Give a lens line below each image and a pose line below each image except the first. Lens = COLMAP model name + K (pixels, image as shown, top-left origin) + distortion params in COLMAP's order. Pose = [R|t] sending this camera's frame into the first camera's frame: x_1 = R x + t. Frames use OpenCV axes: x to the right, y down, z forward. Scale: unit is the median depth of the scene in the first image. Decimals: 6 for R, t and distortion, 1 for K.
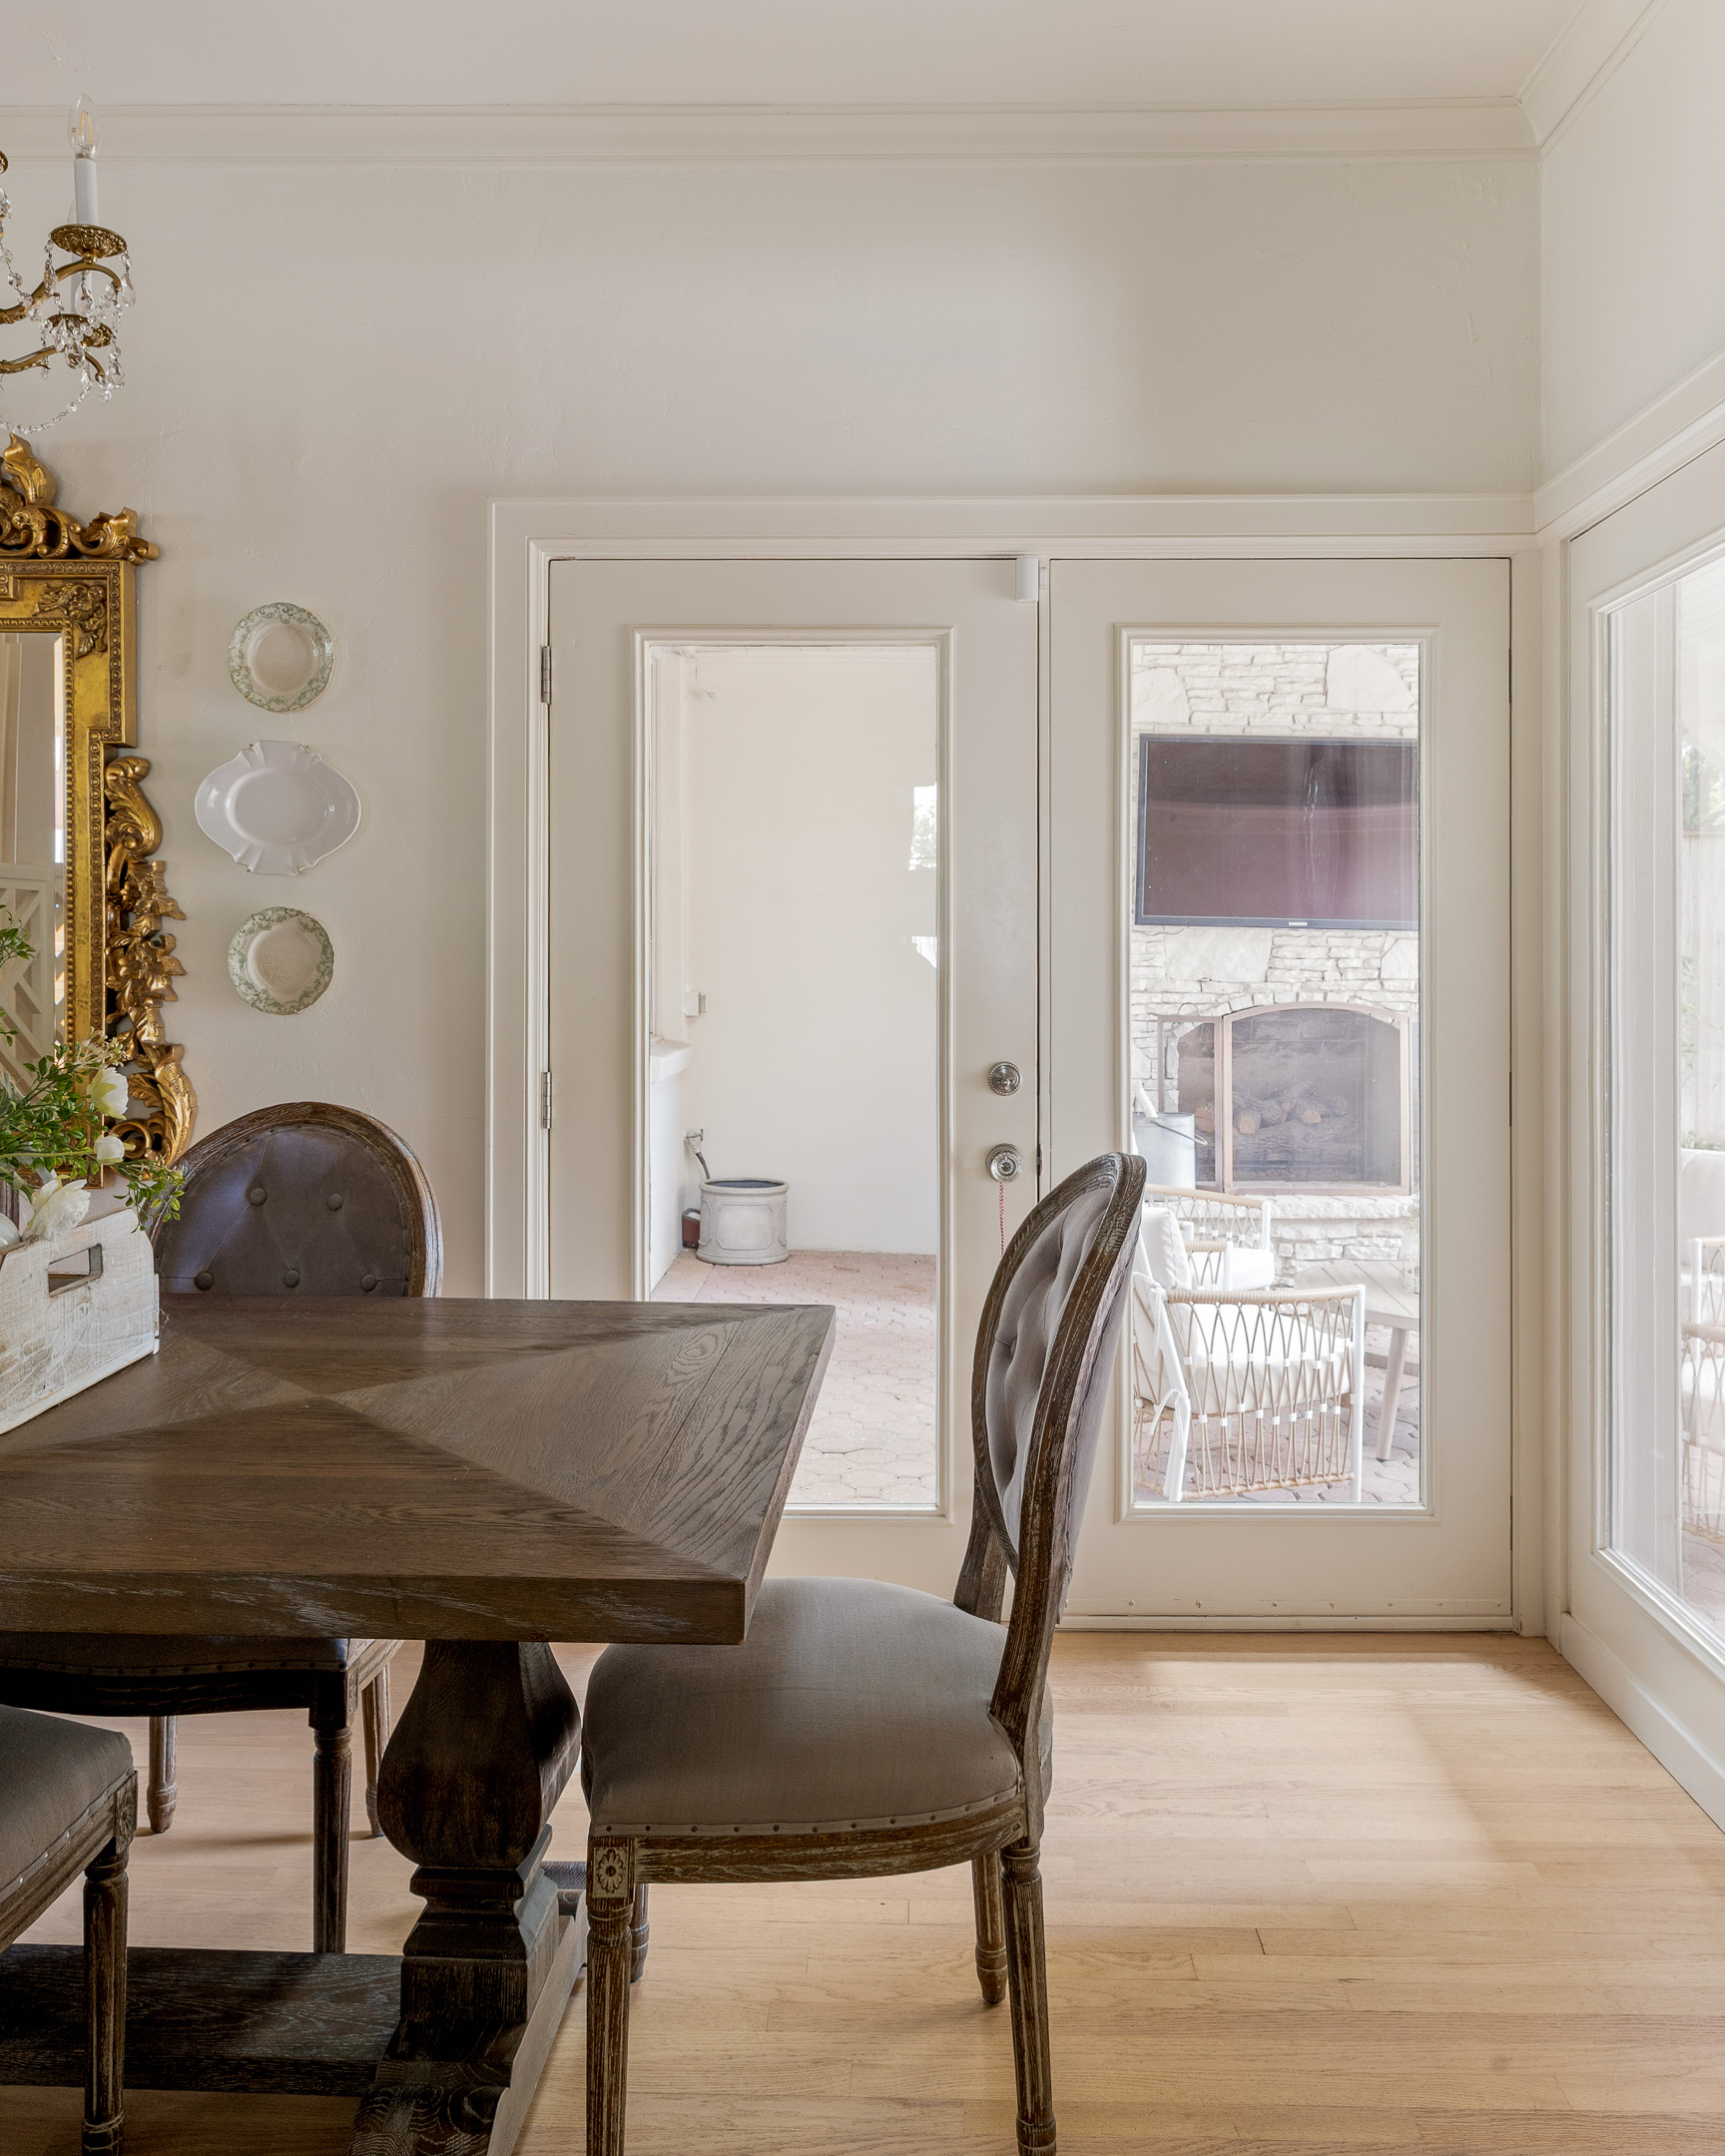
lens RADIAL K [[1748.2, 0, 871.8], [0, 1748.2, 942.5], [0, 0, 1]] dist [0.010832, 0.009452]
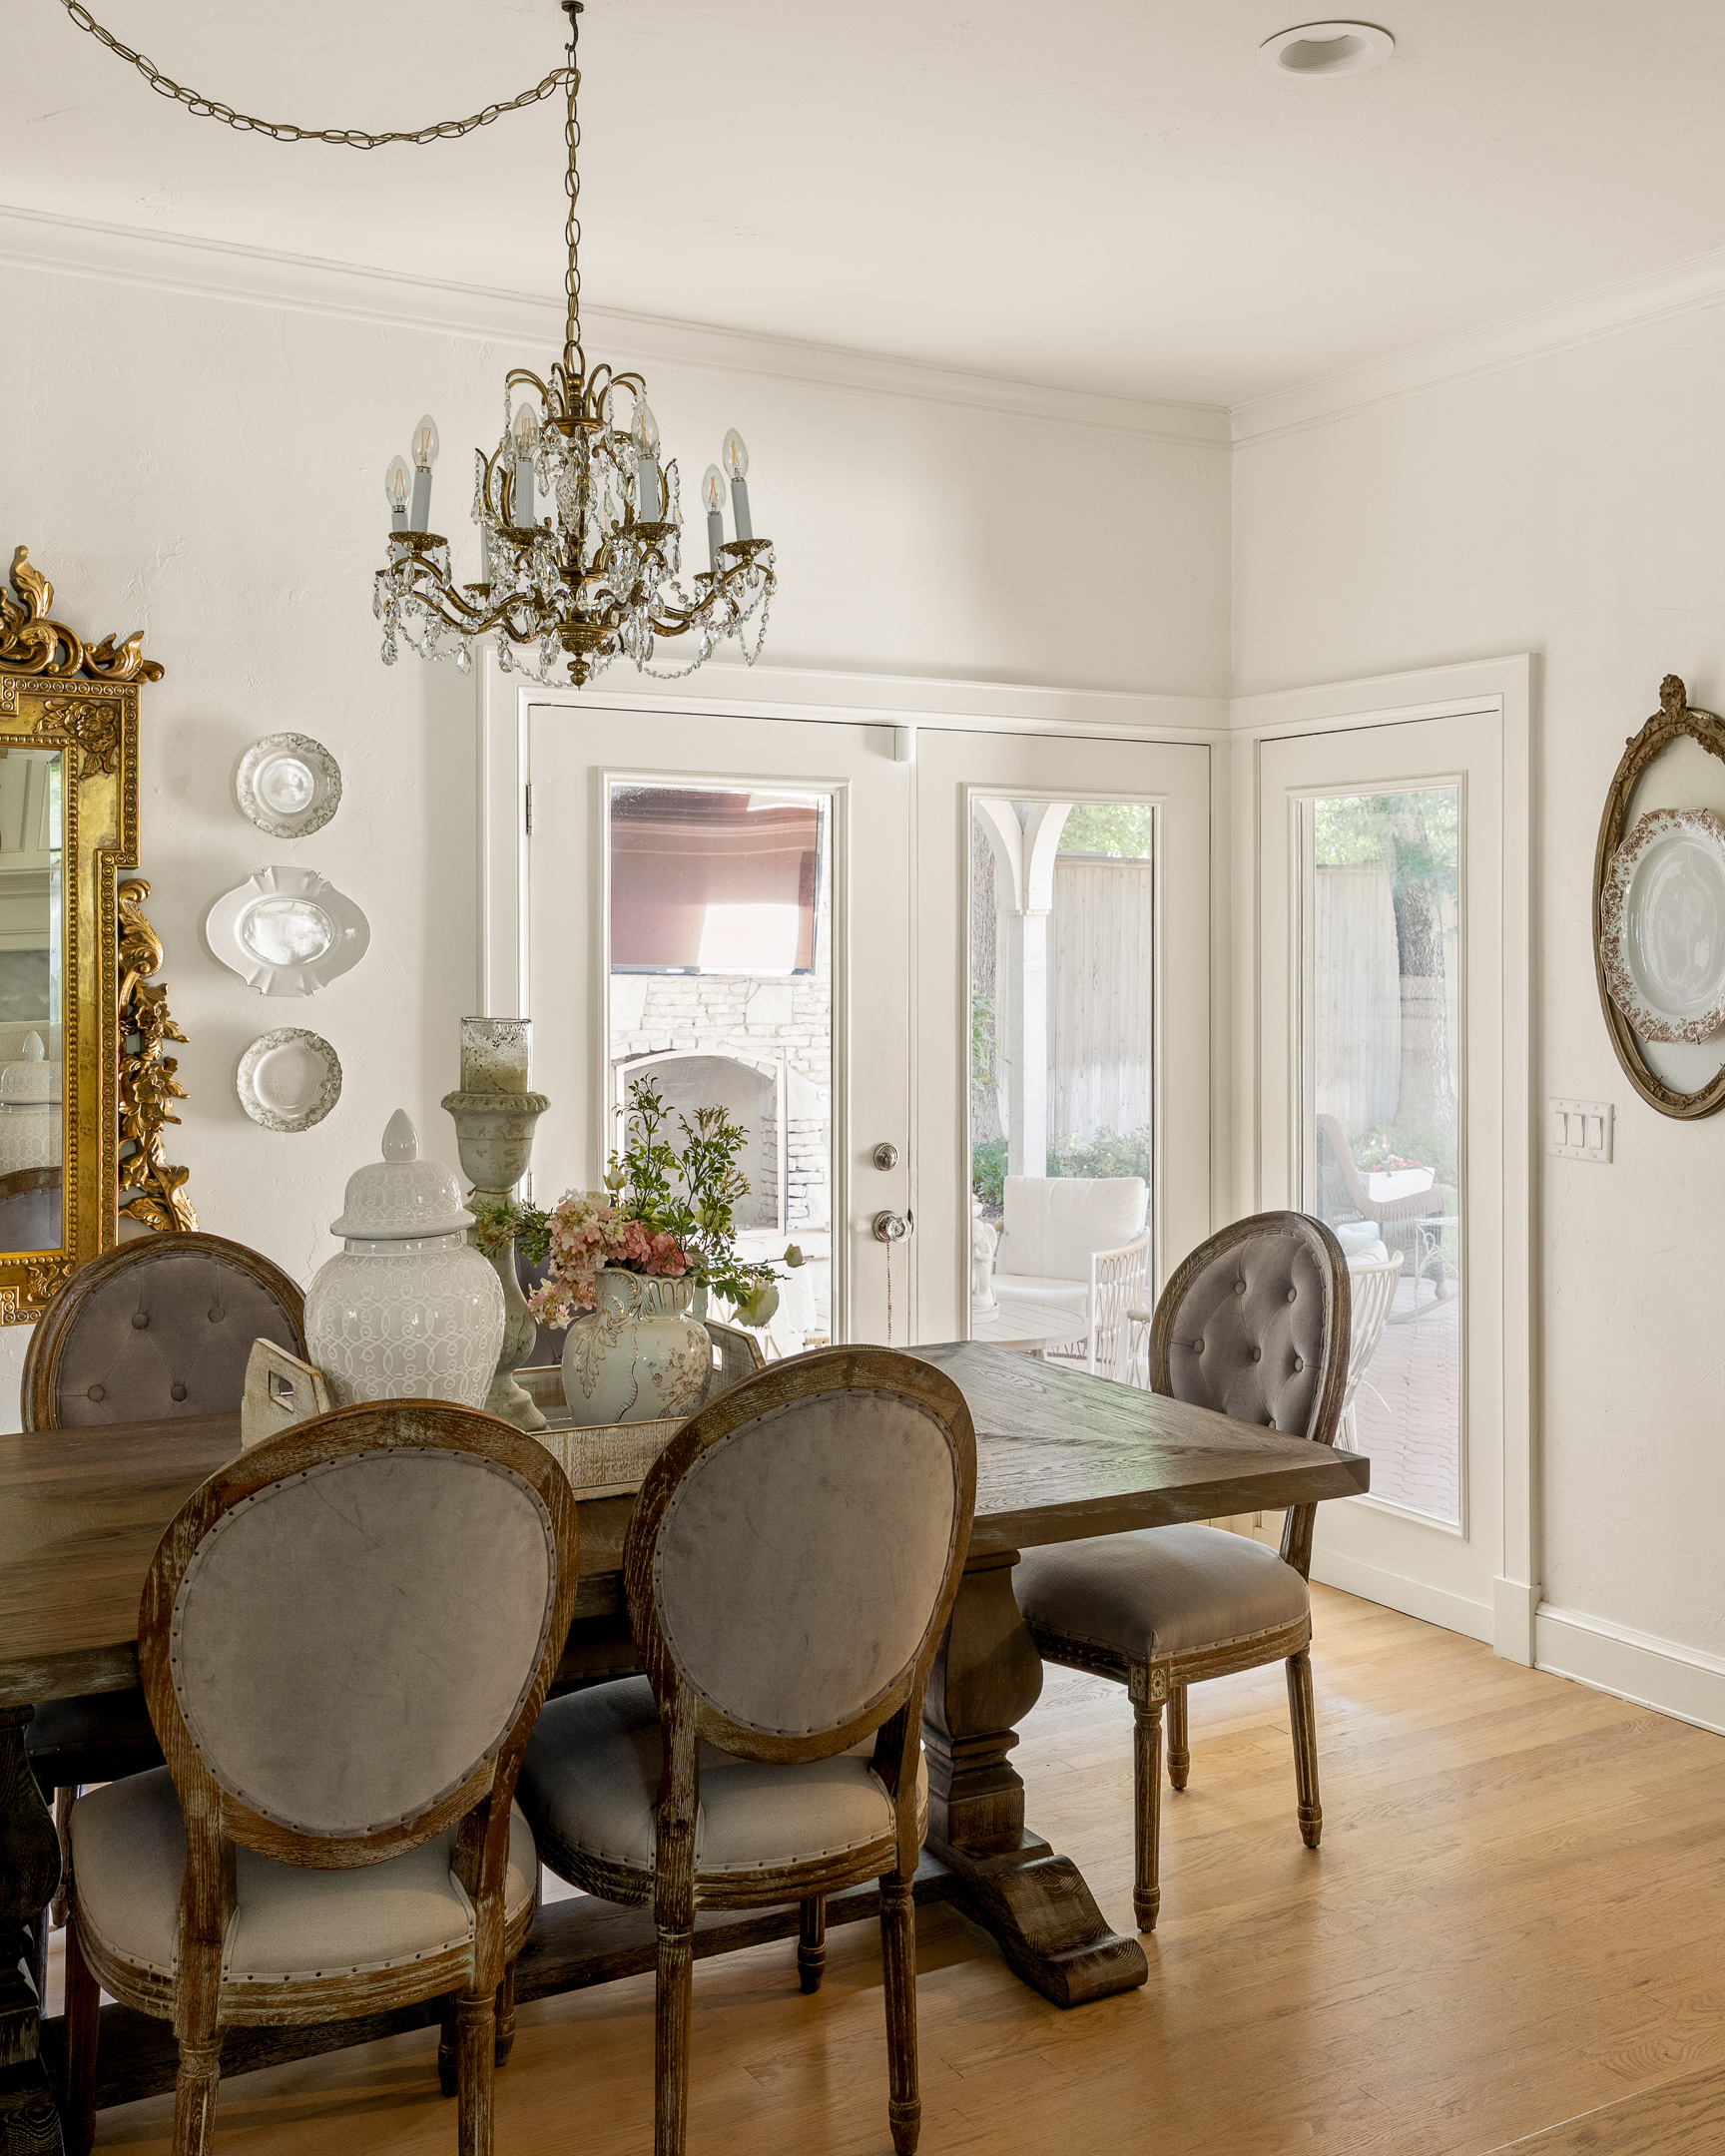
lens RADIAL K [[2162.9, 0, 915.9], [0, 2162.9, 947.8], [0, 0, 1]] dist [-0.006680, -0.002508]
pose [[0.849031, -0.001469, 0.528340, -0.696016], [-0.002093, 0.999979, 0.006144, -0.075930], [-0.528338, -0.006322, 0.849011, -0.273693]]
